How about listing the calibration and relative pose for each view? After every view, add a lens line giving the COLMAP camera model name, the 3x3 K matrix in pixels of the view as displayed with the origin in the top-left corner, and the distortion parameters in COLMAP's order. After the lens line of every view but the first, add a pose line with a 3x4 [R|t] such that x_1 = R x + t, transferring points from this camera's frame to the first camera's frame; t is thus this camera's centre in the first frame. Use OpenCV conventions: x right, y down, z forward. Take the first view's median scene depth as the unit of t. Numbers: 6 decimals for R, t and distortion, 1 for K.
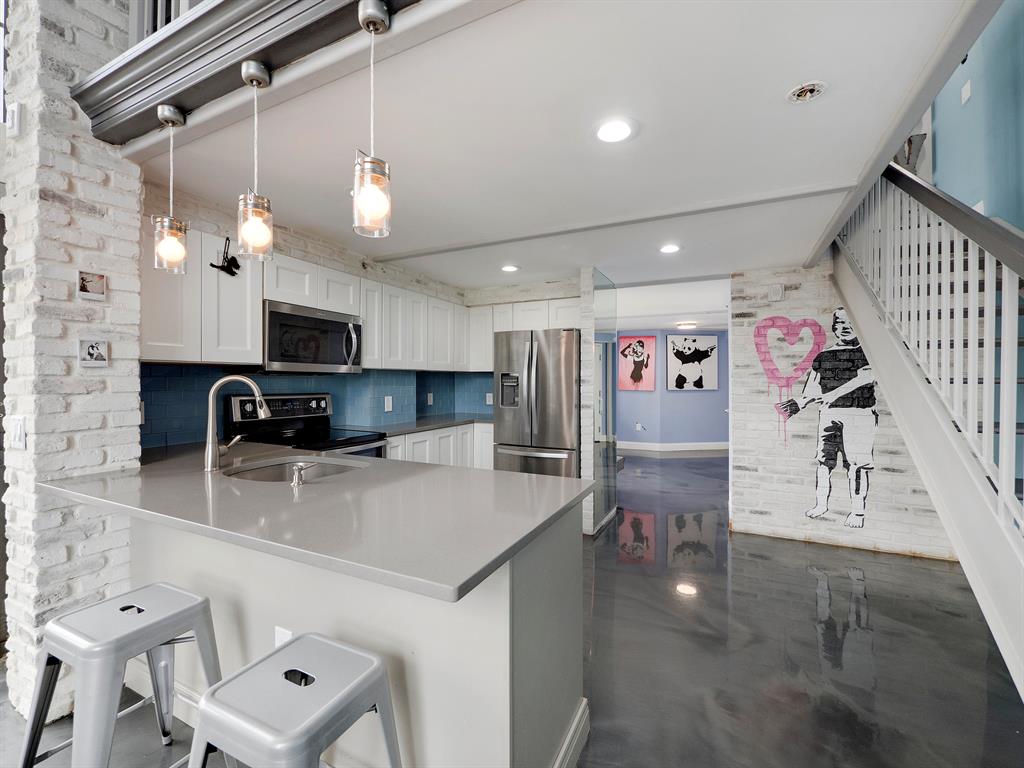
lens RADIAL K [[436.9, 0, 510.1], [0, 436.9, 377.9], [0, 0, 1]] dist [0.000236, -0.000170]
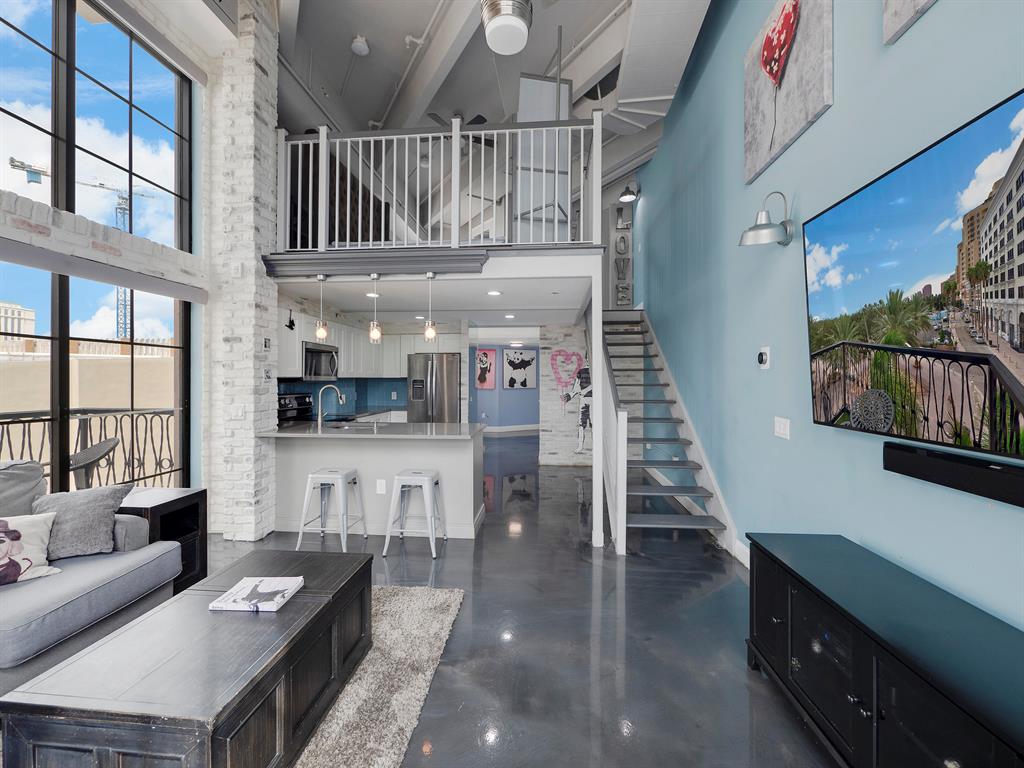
lens RADIAL K [[436.9, 0, 510.1], [0, 436.9, 377.9], [0, 0, 1]] dist [0.000236, -0.000170]
pose [[0.930502, 0.000247, 0.366287, -0.294747], [-0.002037, 0.999988, 0.004502, -0.026259], [-0.366282, -0.004935, 0.930491, -0.691229]]
